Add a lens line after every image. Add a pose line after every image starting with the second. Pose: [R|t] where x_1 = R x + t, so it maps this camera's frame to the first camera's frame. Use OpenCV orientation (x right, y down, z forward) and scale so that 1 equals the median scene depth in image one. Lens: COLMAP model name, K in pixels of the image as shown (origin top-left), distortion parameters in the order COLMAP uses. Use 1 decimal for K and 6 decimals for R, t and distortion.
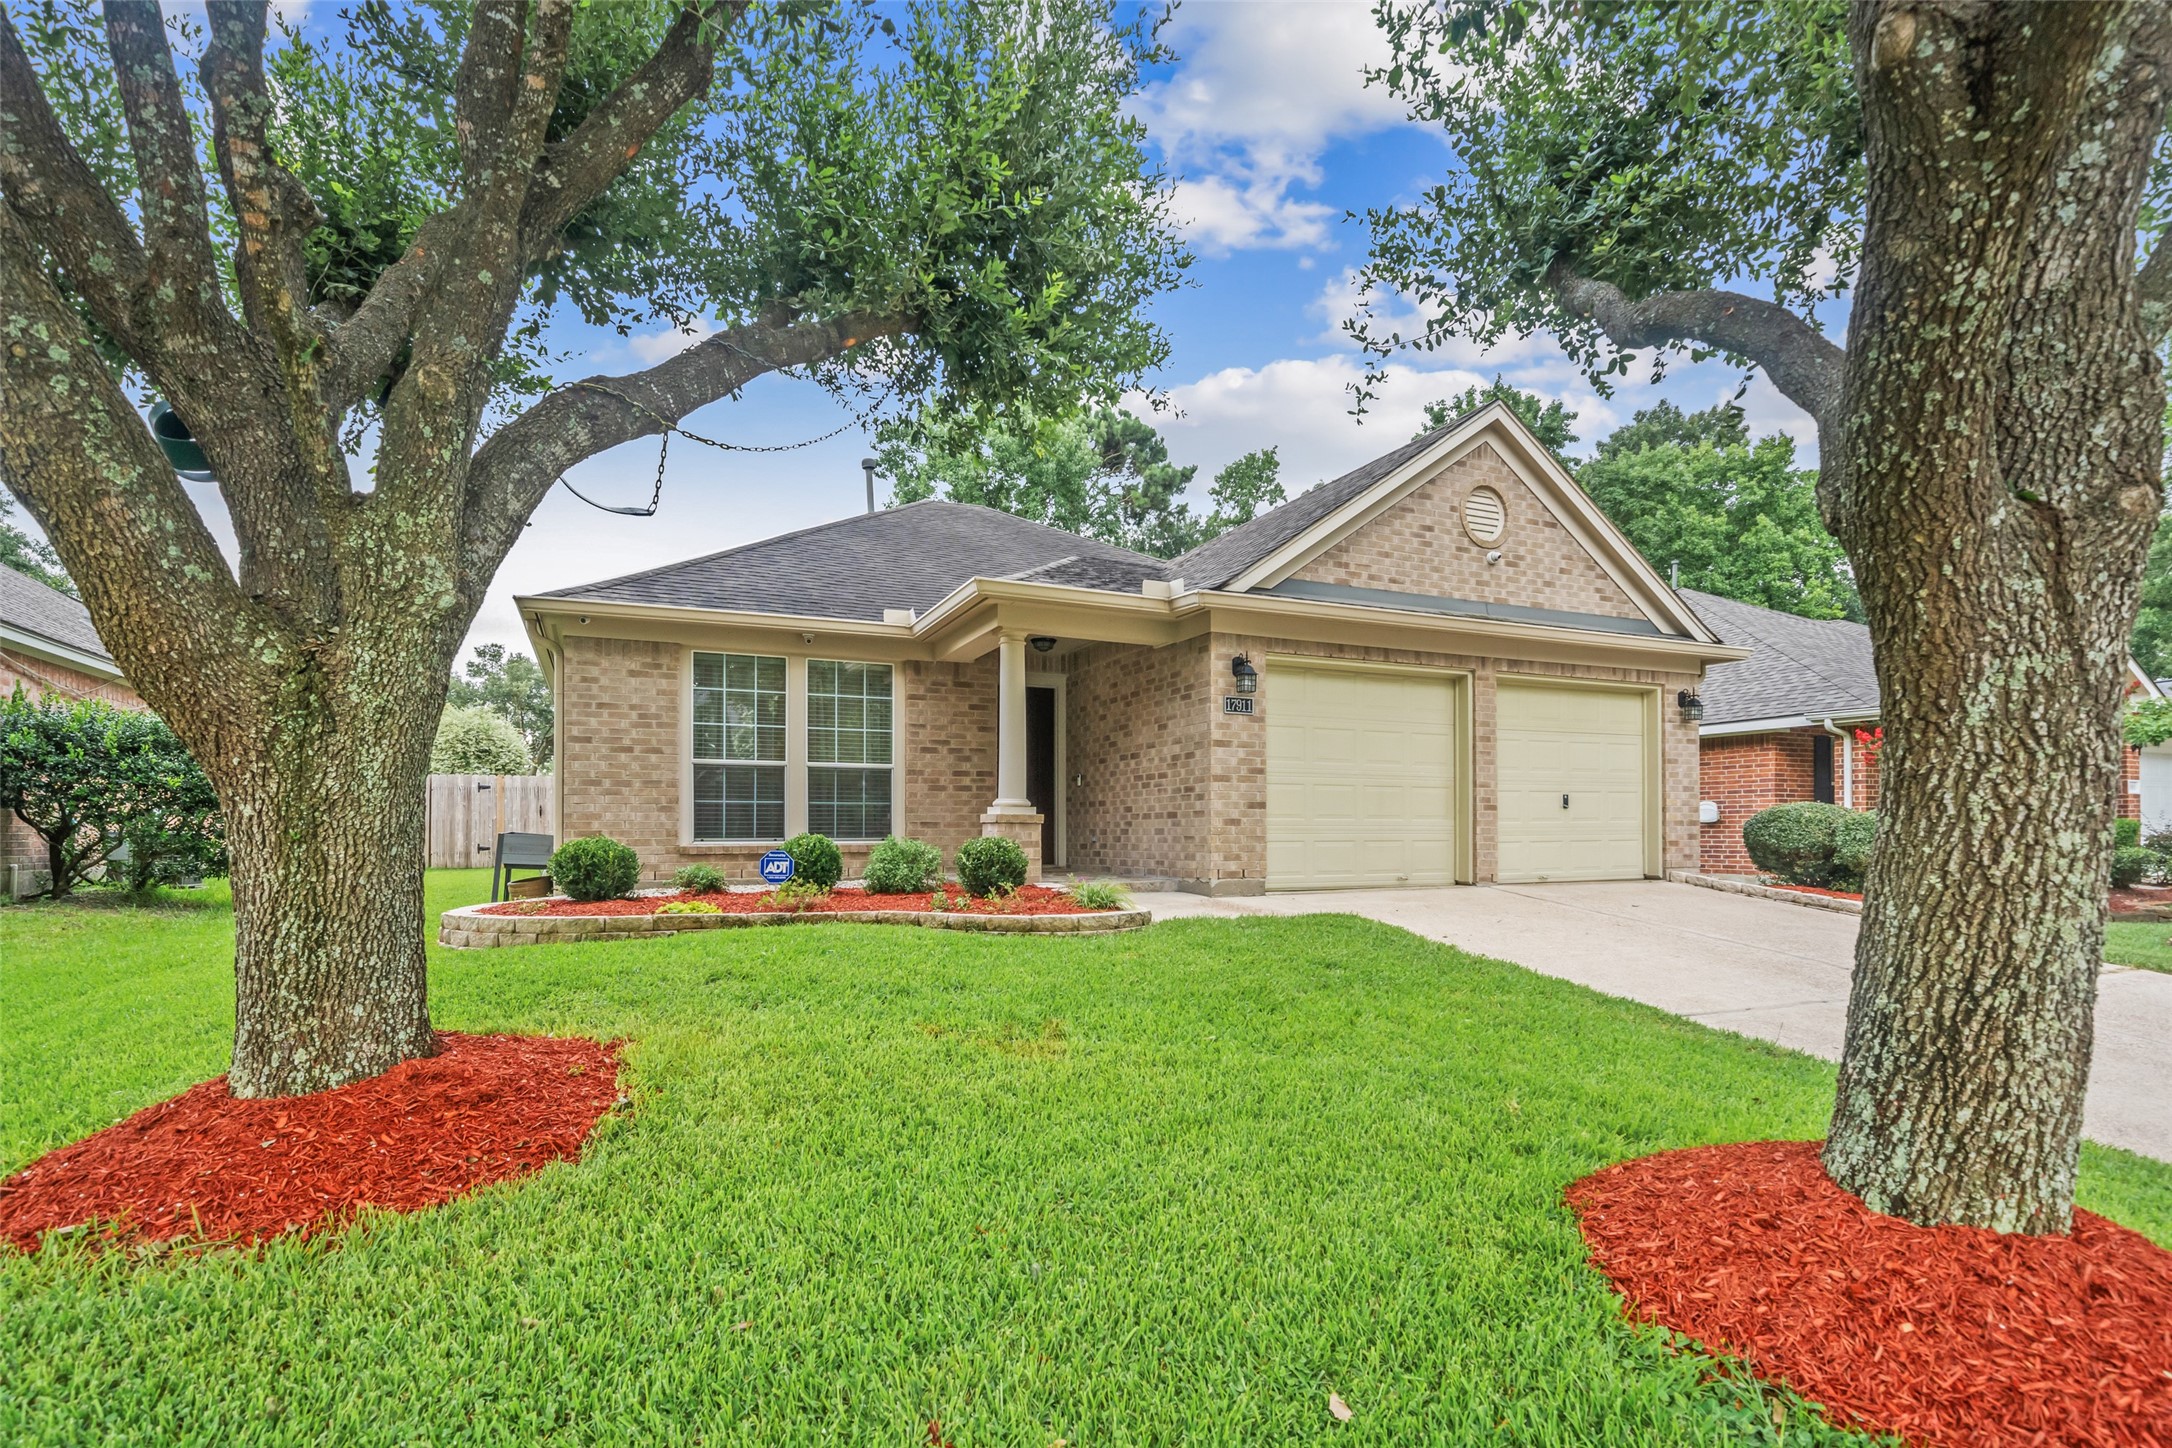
lens RADIAL K [[1036.0, 0, 1087.7], [0, 1036.0, 821.9], [0, 0, 1]] dist [0.000943, 0.000064]
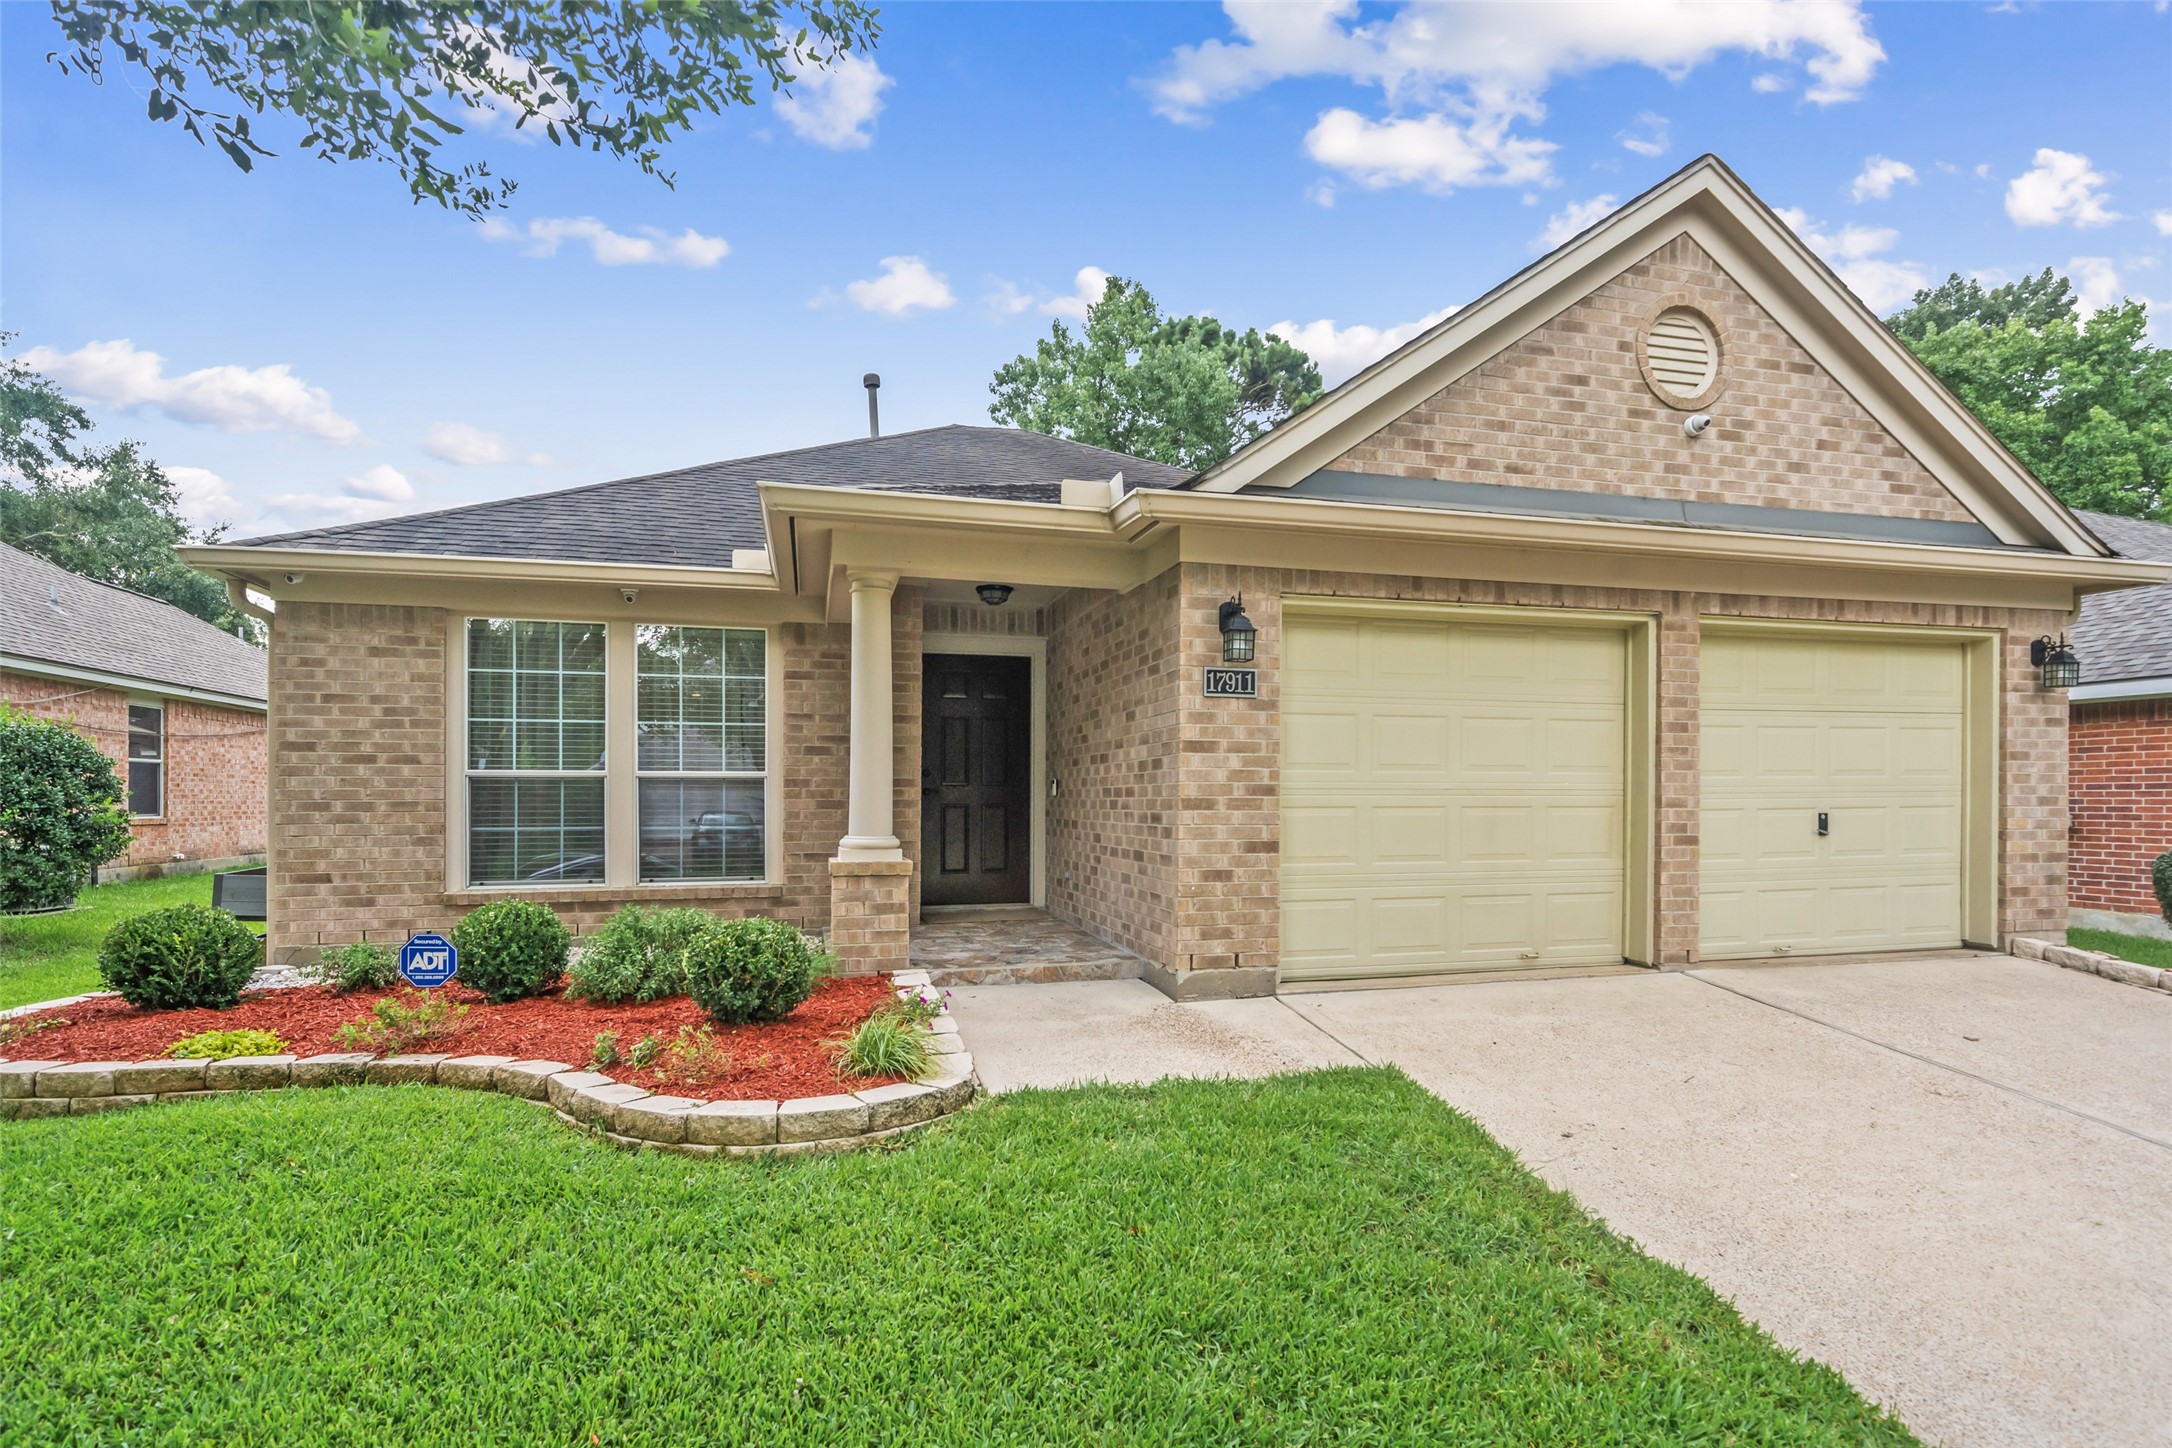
lens RADIAL K [[1043.2, 0, 1085.3], [0, 1043.2, 803.3], [0, 0, 1]] dist [-0.000035, 0.000699]
pose [[0.984465, 0.003182, -0.175551, 0.149340], [0.000102, 0.999825, 0.018697, -0.046979], [0.175579, -0.018424, 0.984293, 0.337527]]
